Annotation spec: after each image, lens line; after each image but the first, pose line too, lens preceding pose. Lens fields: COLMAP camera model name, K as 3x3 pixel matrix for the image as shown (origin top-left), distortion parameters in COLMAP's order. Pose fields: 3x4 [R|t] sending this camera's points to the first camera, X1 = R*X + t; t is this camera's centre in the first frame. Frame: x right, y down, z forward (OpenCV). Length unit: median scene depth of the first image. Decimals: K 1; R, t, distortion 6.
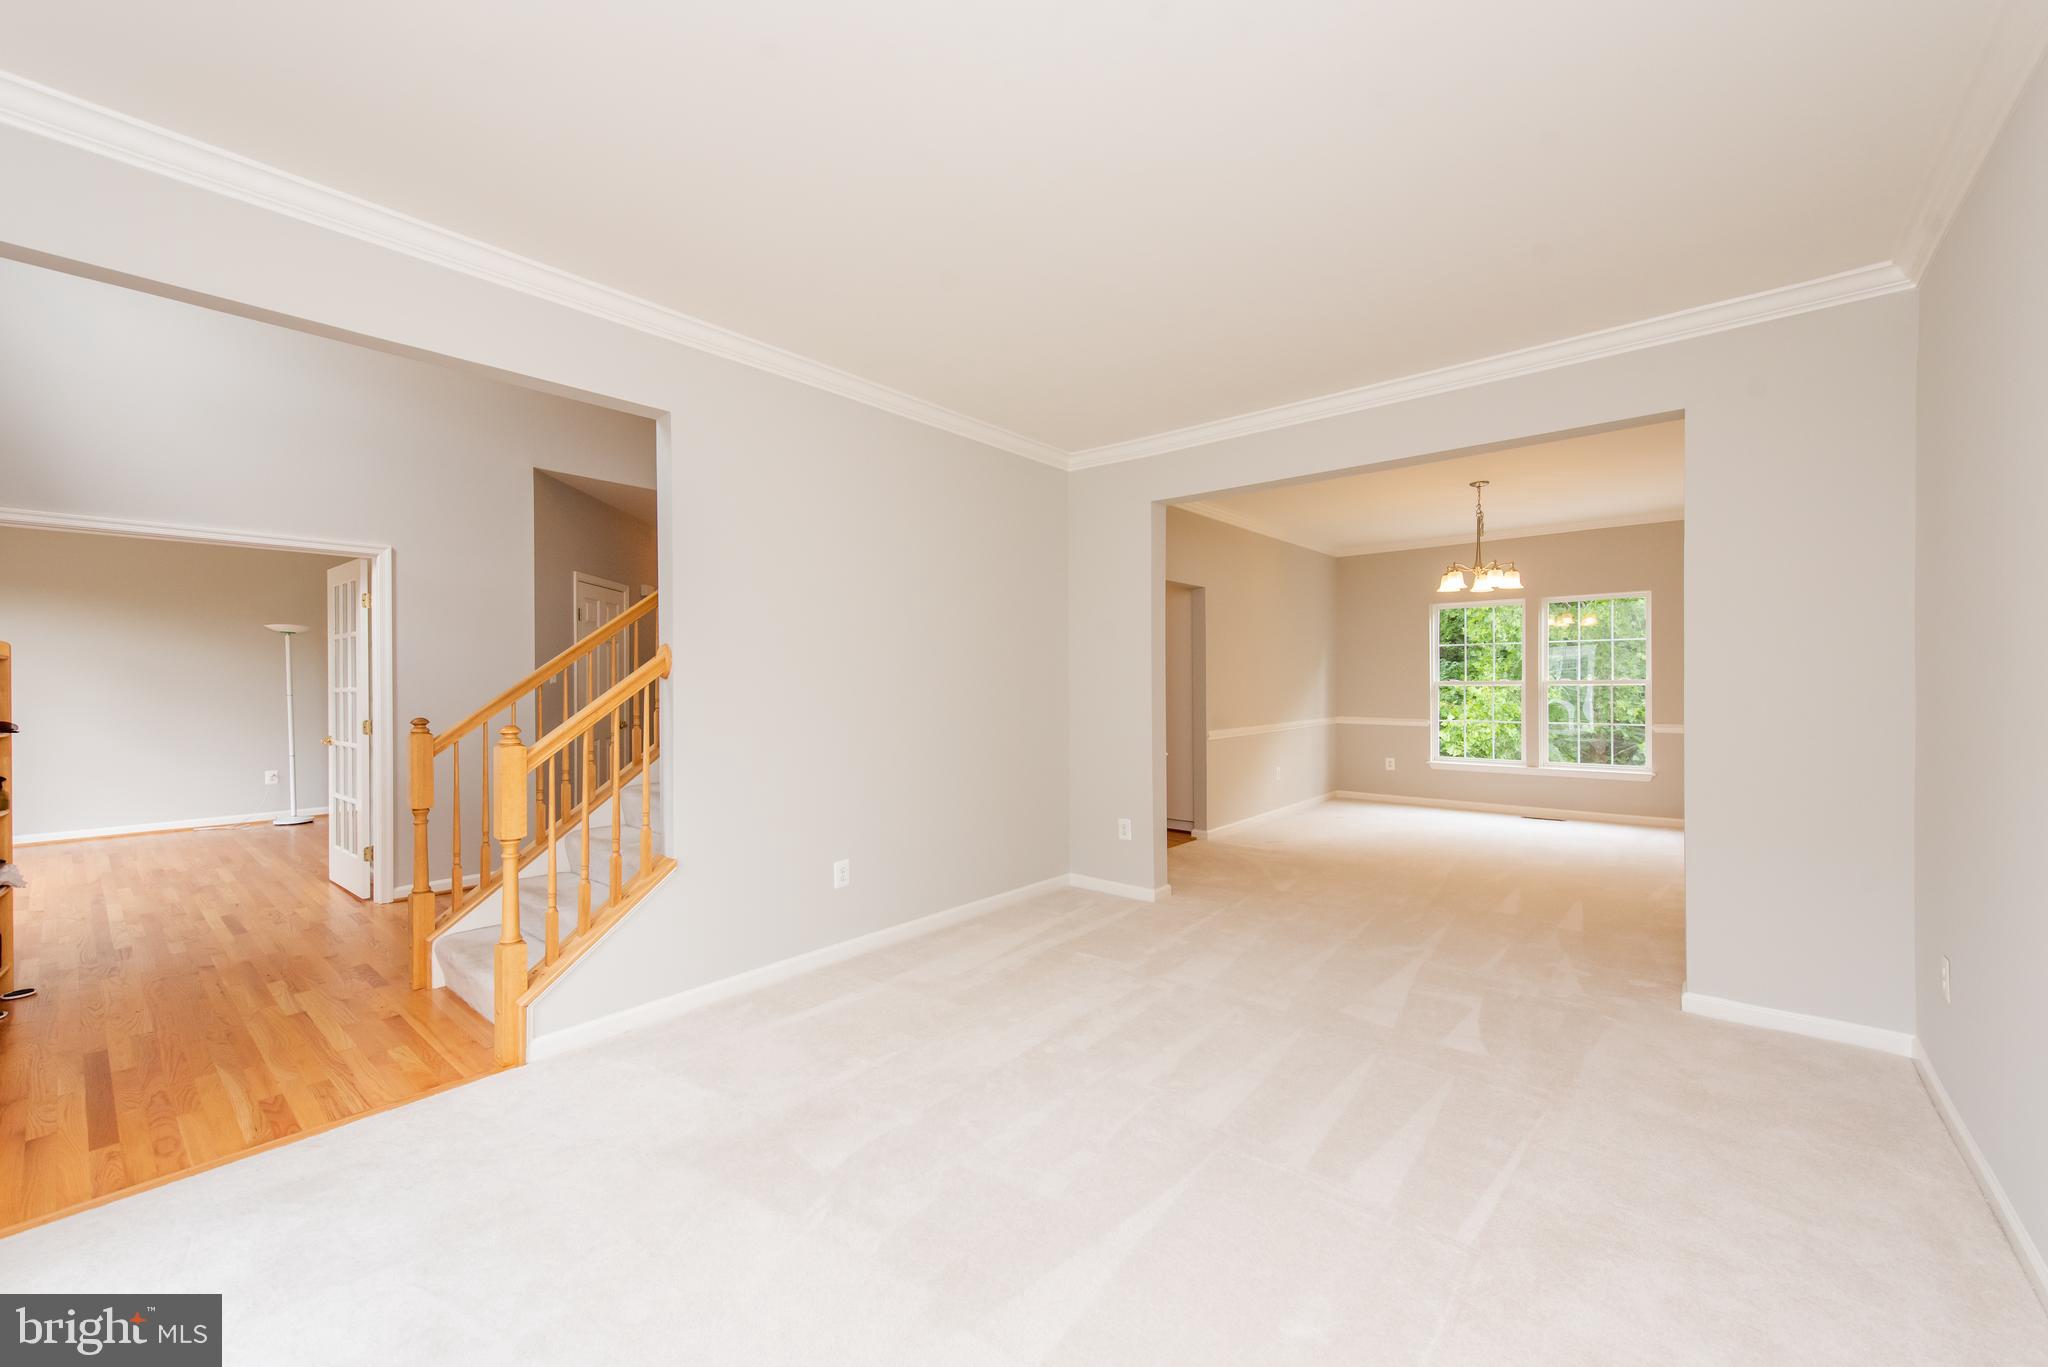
lens RADIAL K [[810.0, 0, 1024.0], [0, 810.0, 683.5], [0, 0, 1]] dist [0.000116, 0.000103]
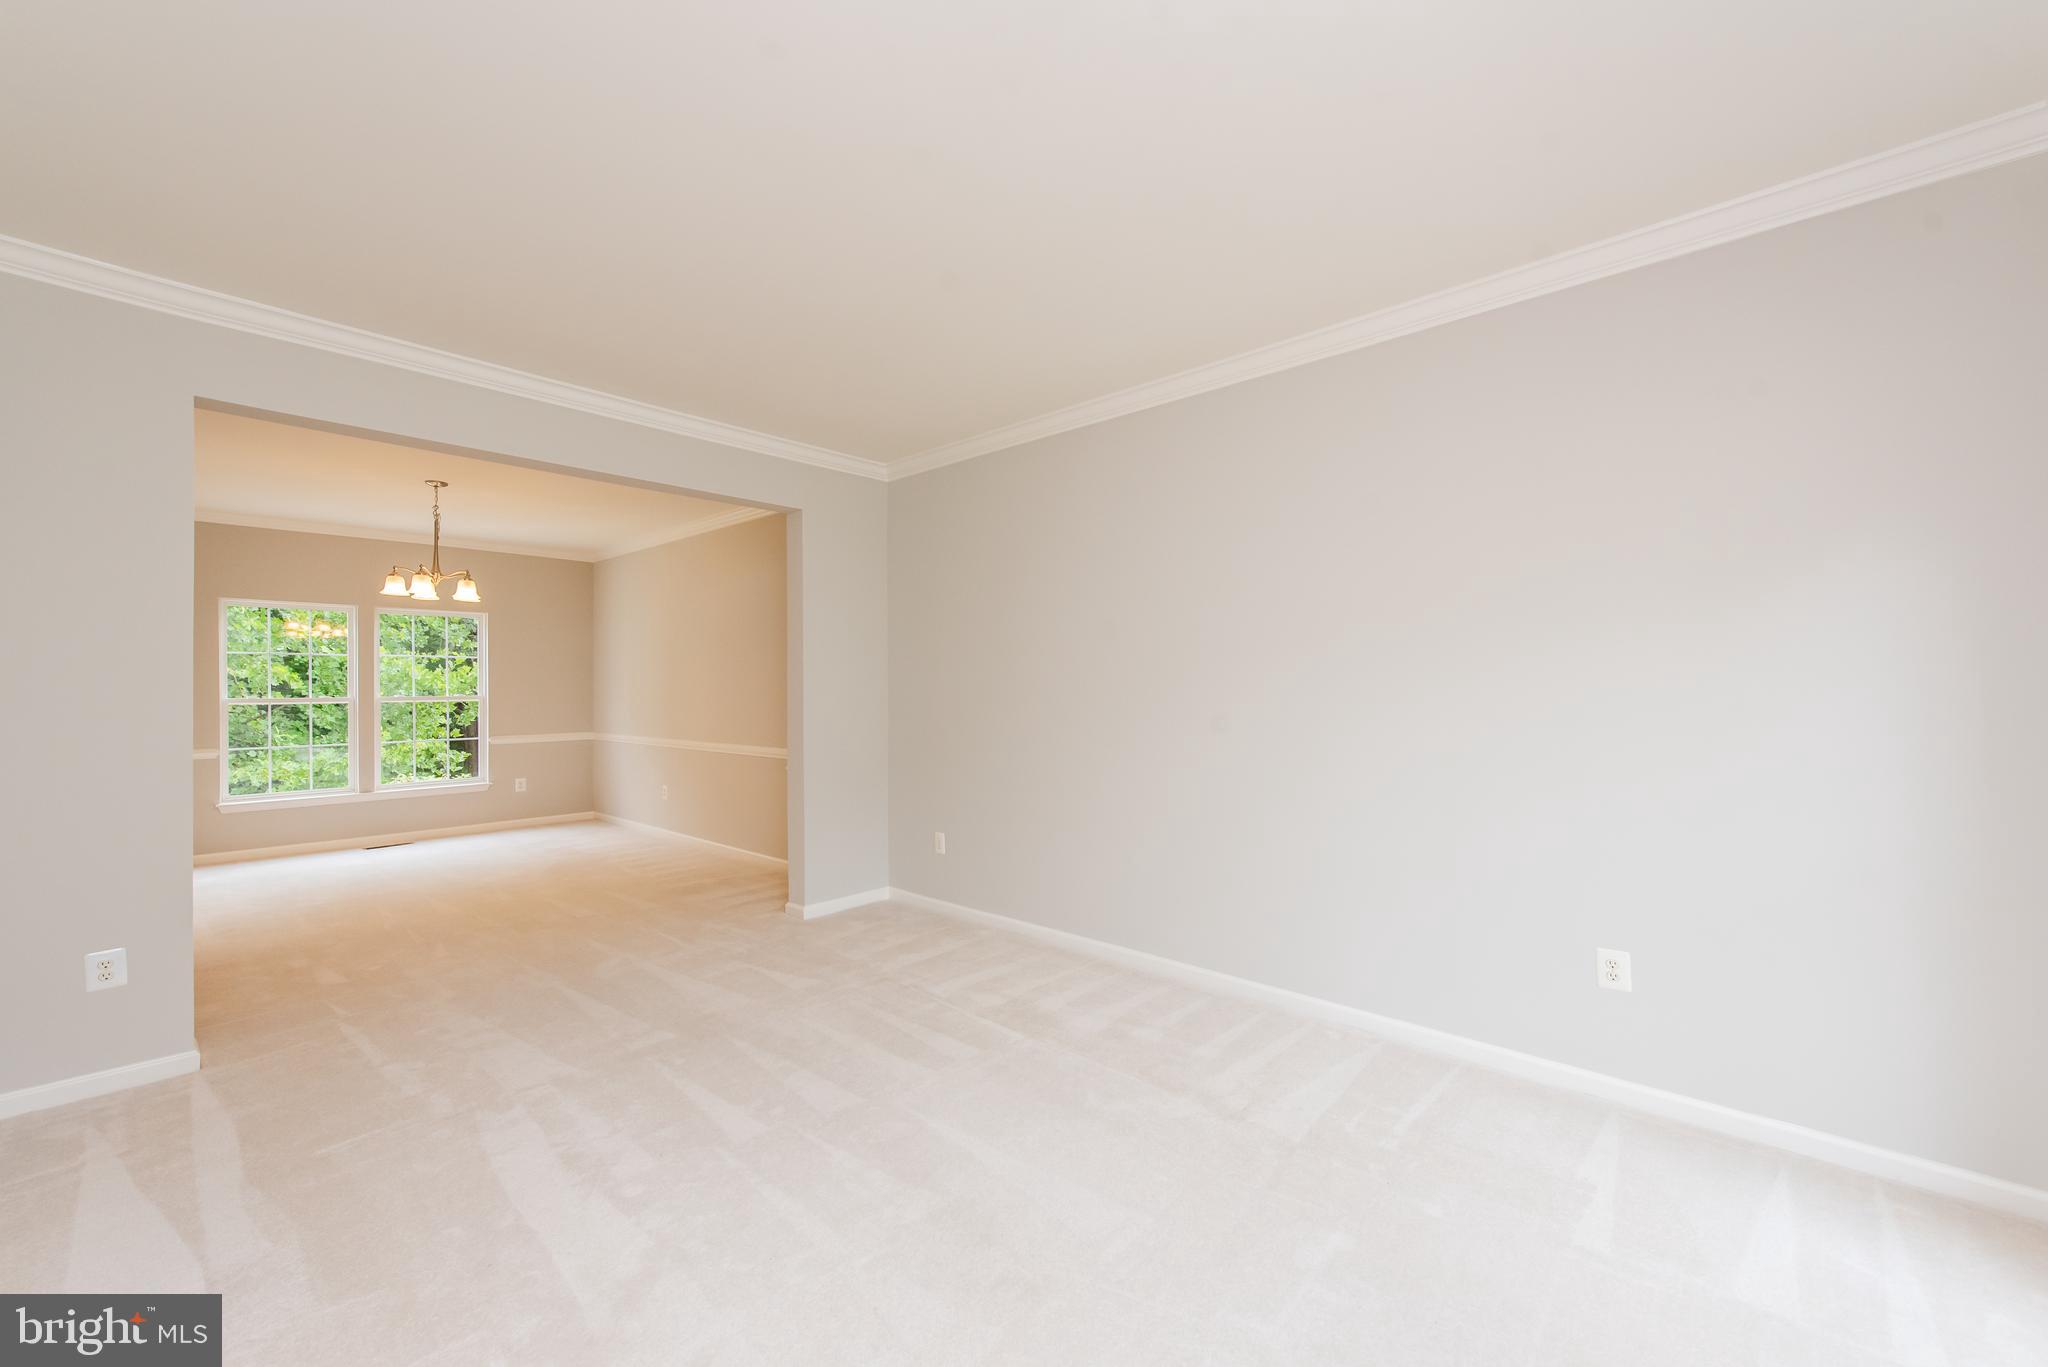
lens RADIAL K [[829.1, 0, 1024.0], [0, 829.1, 683.5], [0, 0, 1]] dist [0.025565, -0.000068]
pose [[0.022321, 0.010875, 0.999692, -0.390452], [0.009385, 0.999894, -0.011087, -0.001518], [-0.999707, 0.009630, 0.022217, 0.322699]]
